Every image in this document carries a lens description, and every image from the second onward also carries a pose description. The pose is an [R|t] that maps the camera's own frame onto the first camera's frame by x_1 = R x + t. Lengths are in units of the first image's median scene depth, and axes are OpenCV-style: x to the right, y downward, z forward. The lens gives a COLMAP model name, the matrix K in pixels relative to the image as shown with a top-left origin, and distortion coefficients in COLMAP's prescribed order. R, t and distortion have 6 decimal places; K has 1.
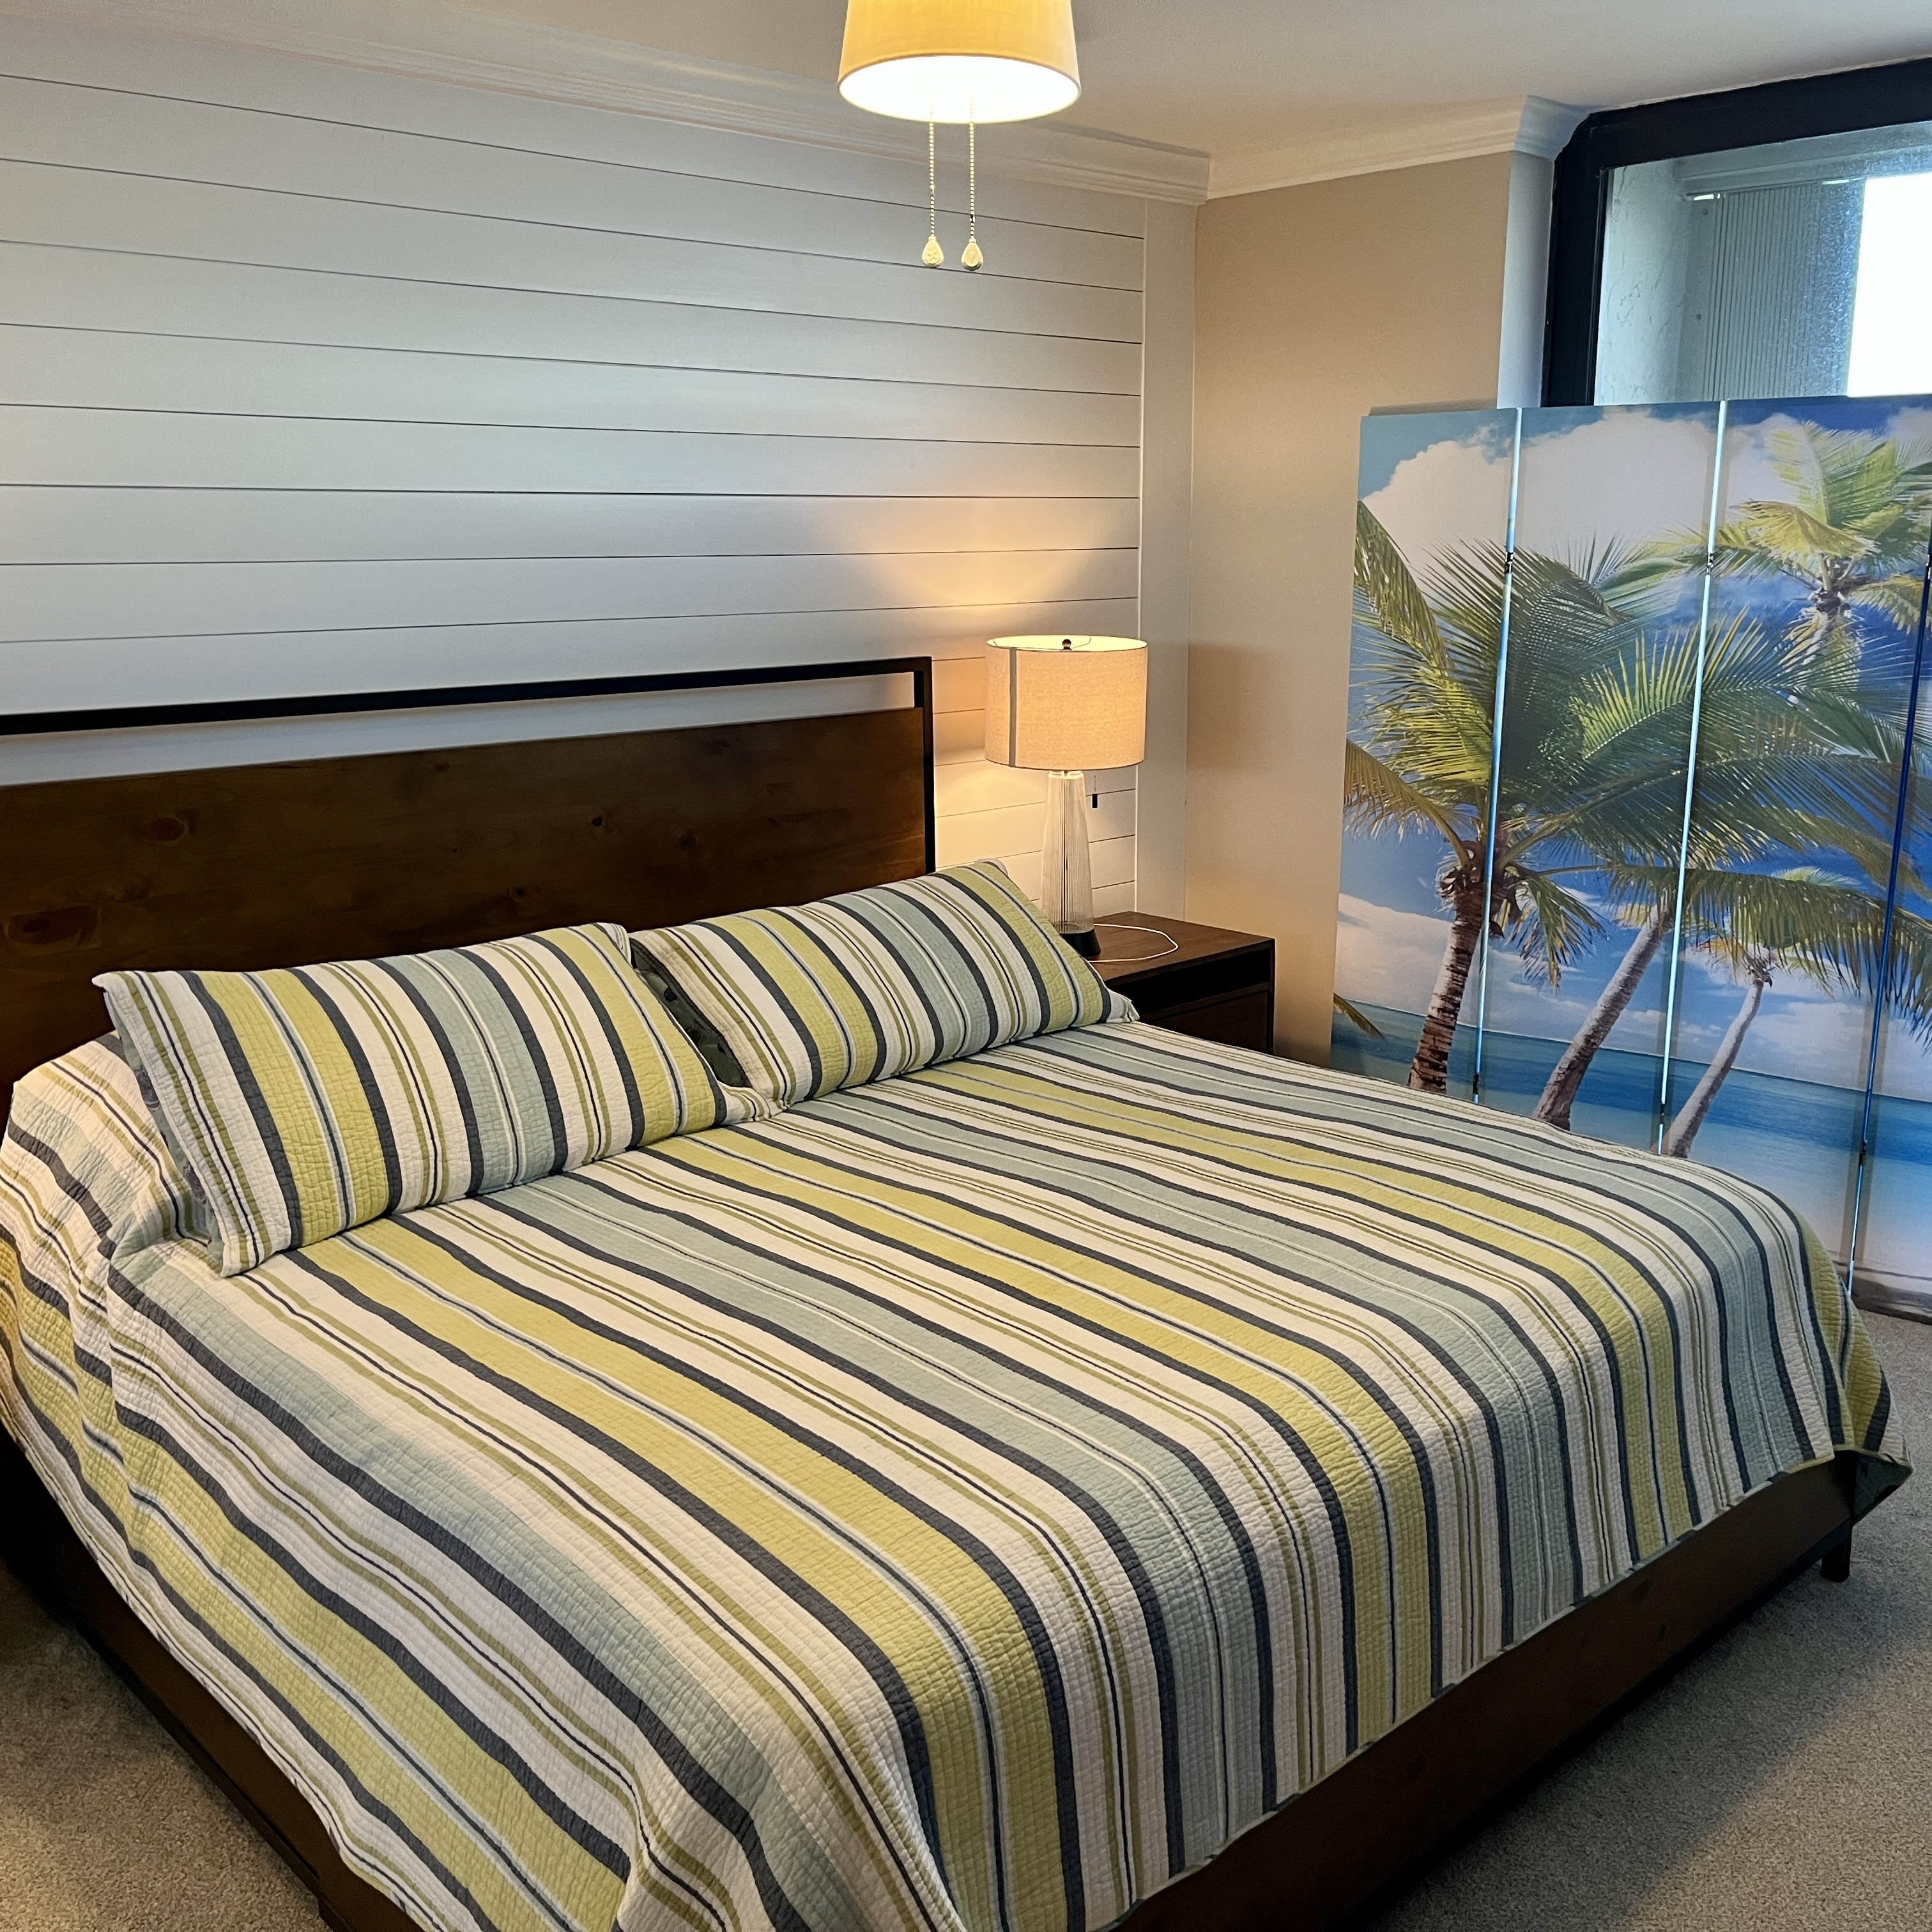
lens RADIAL K [[1958.9, 0, 967.6], [0, 1958.9, 954.8], [0, 0, 1]] dist [0.081718, -0.073653]
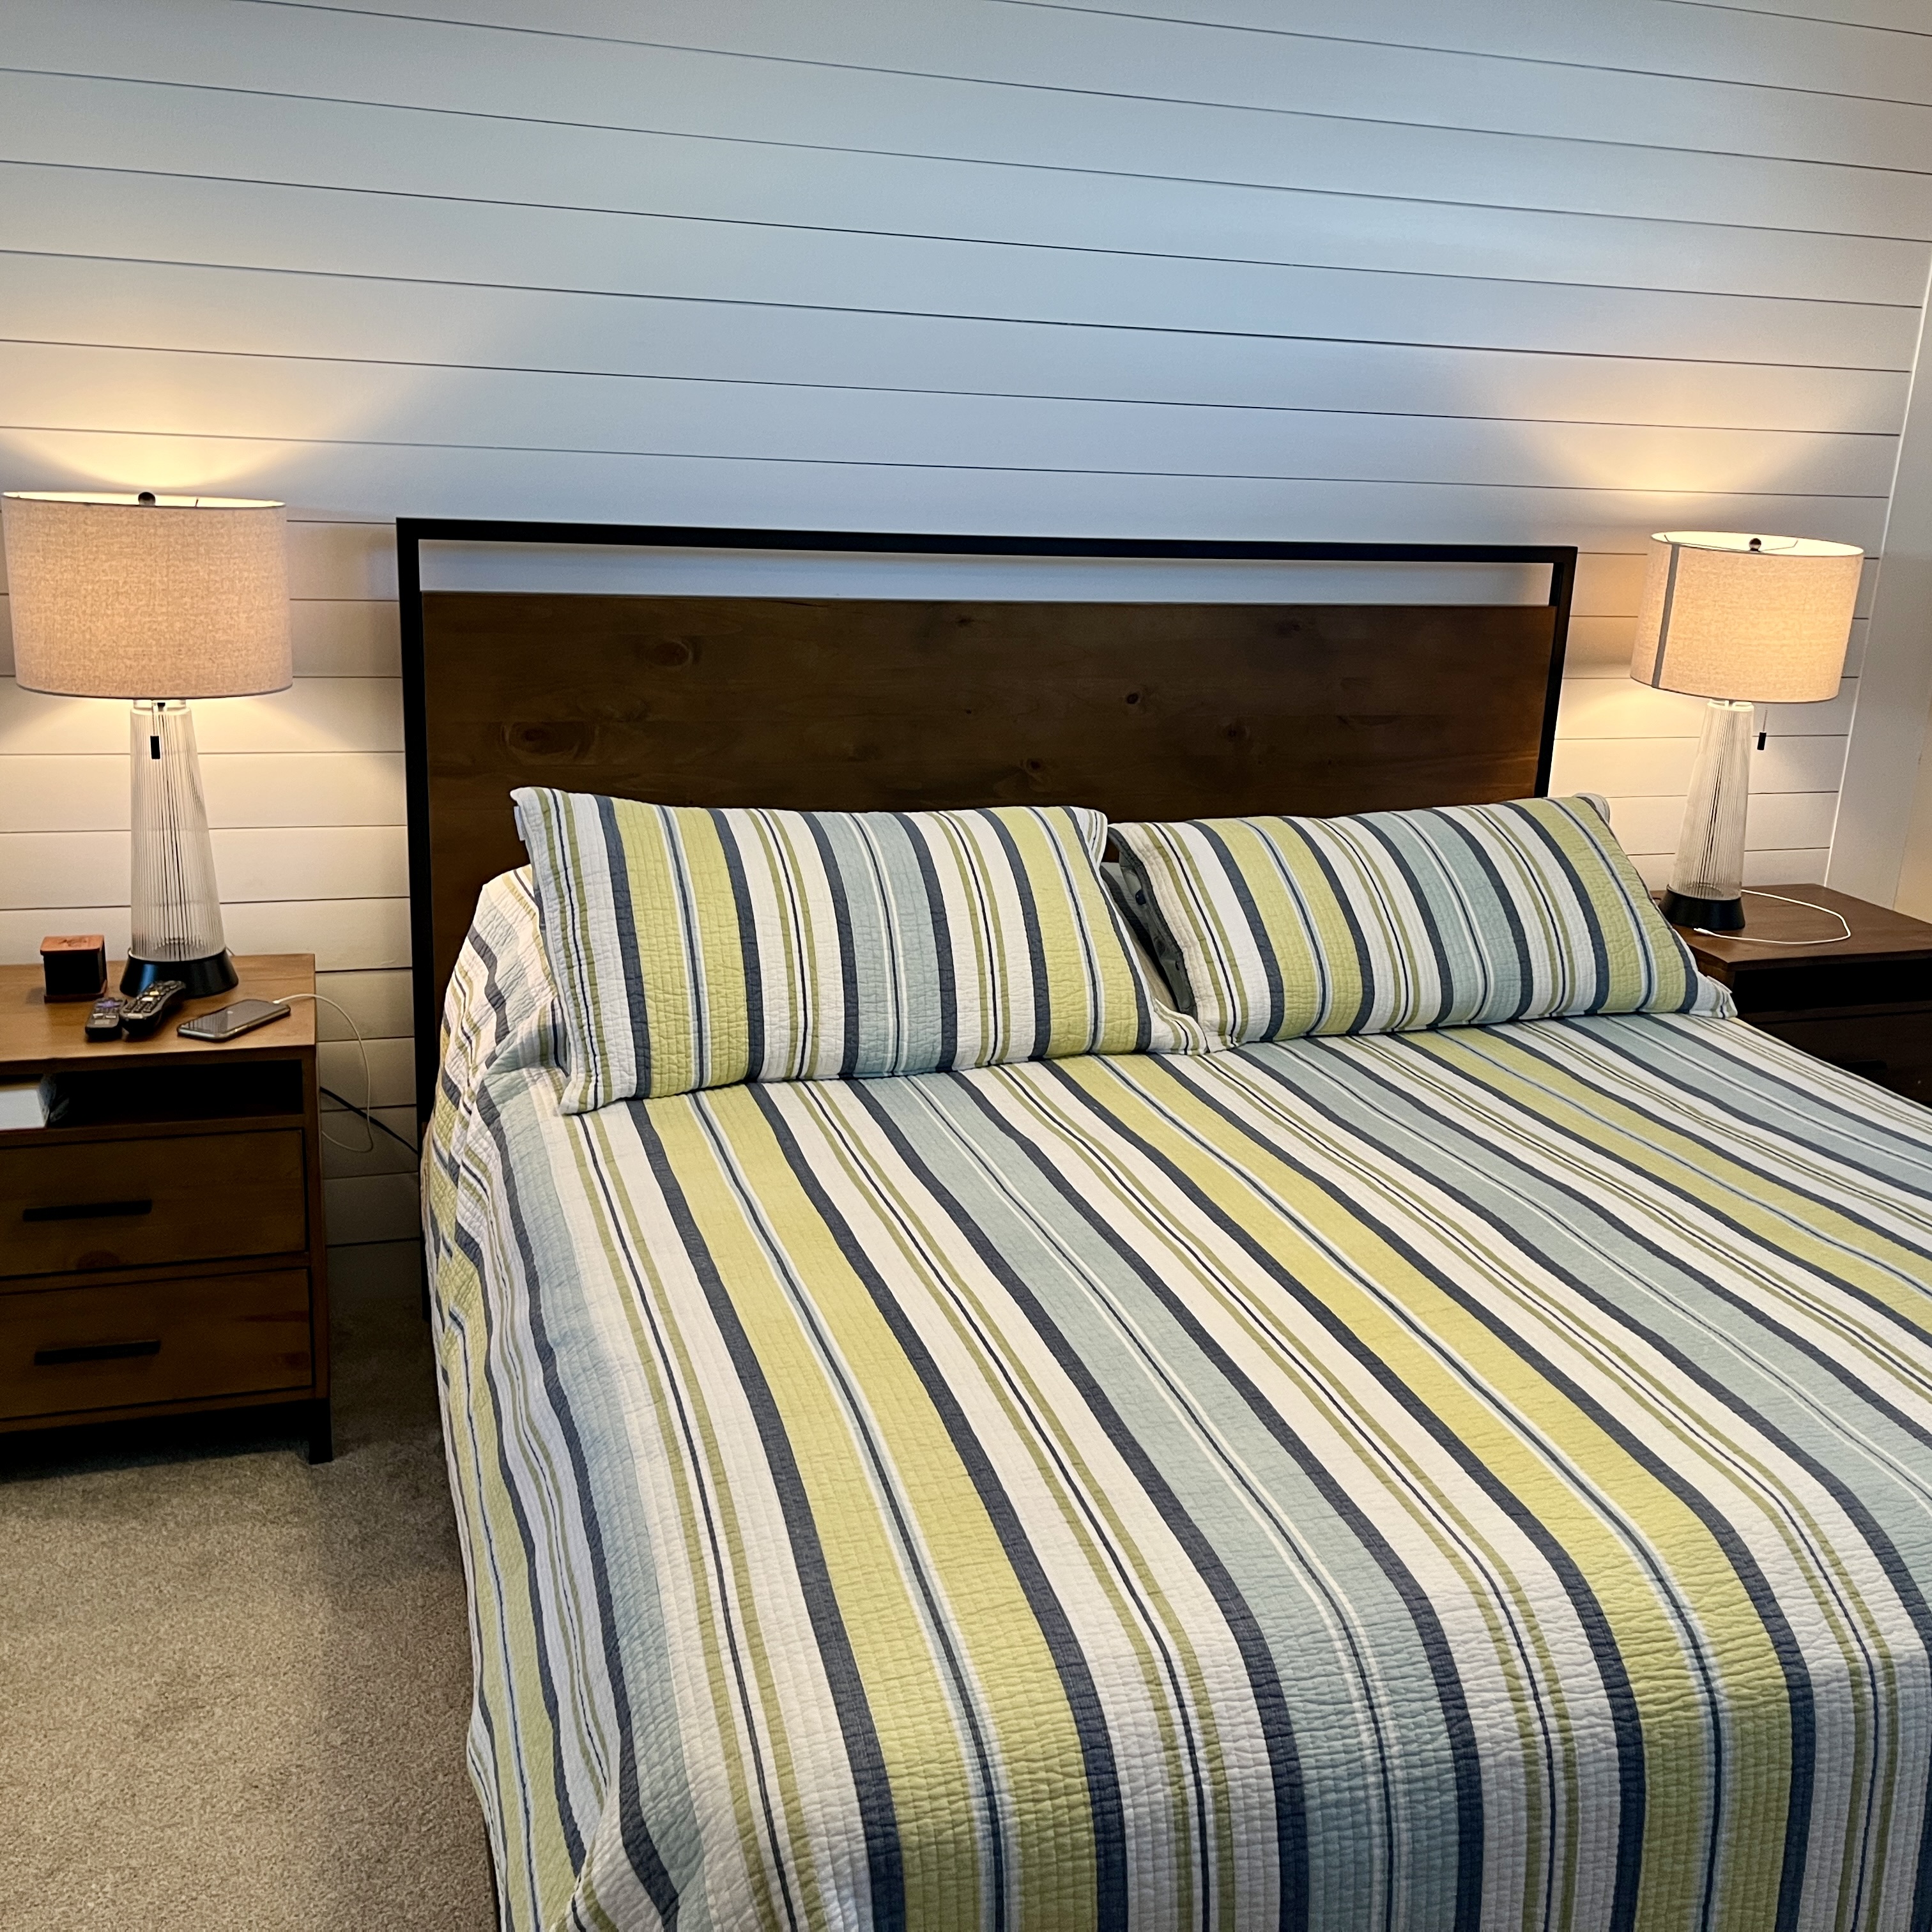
lens RADIAL K [[1958.9, 0, 967.6], [0, 1958.9, 954.8], [0, 0, 1]] dist [0.081718, -0.073653]
pose [[0.909983, 0.159957, -0.382550, 0.152902], [-0.140213, 0.986953, 0.079149, -0.016790], [0.390219, -0.018386, 0.920539, 0.190373]]
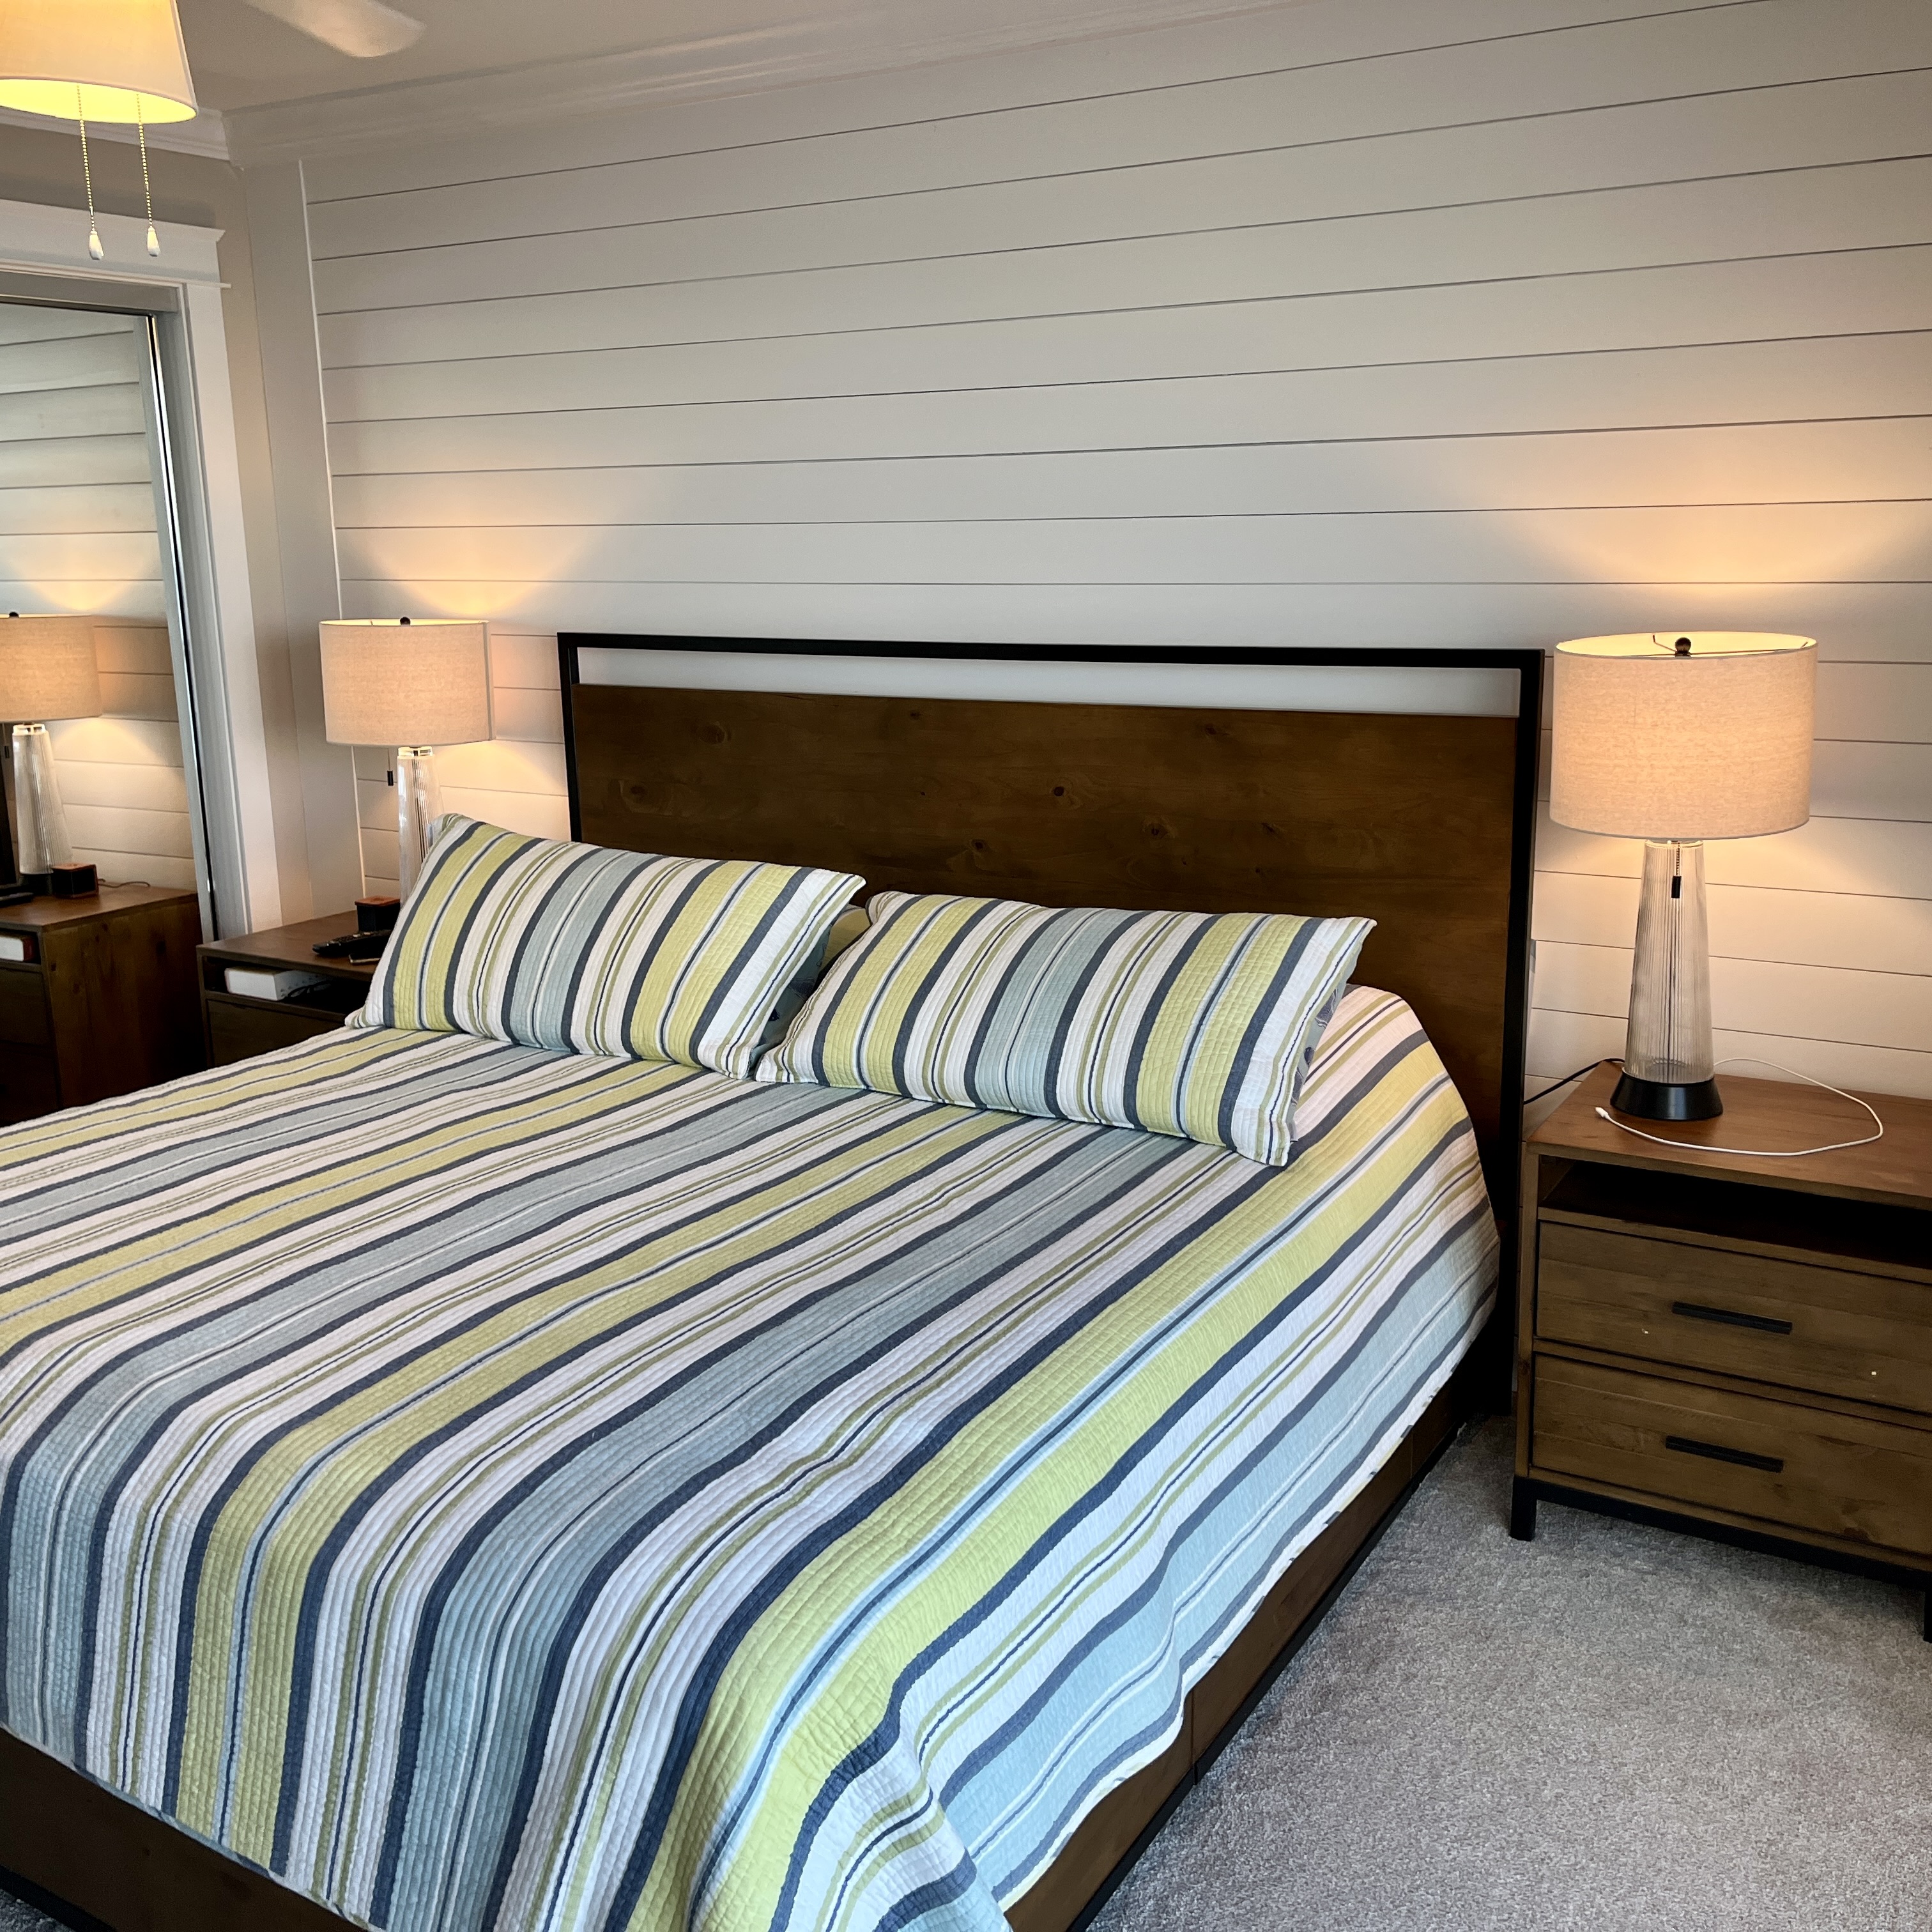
lens RADIAL K [[1985.1, 0, 972.4], [0, 1985.1, 904.1], [0, 0, 1]] dist [0.139003, -0.154271]
pose [[0.278519, 0.186791, -0.942091, 1.036533], [-0.190949, 0.972093, 0.136287, -0.195867], [0.941257, 0.141933, 0.306414, 0.943034]]
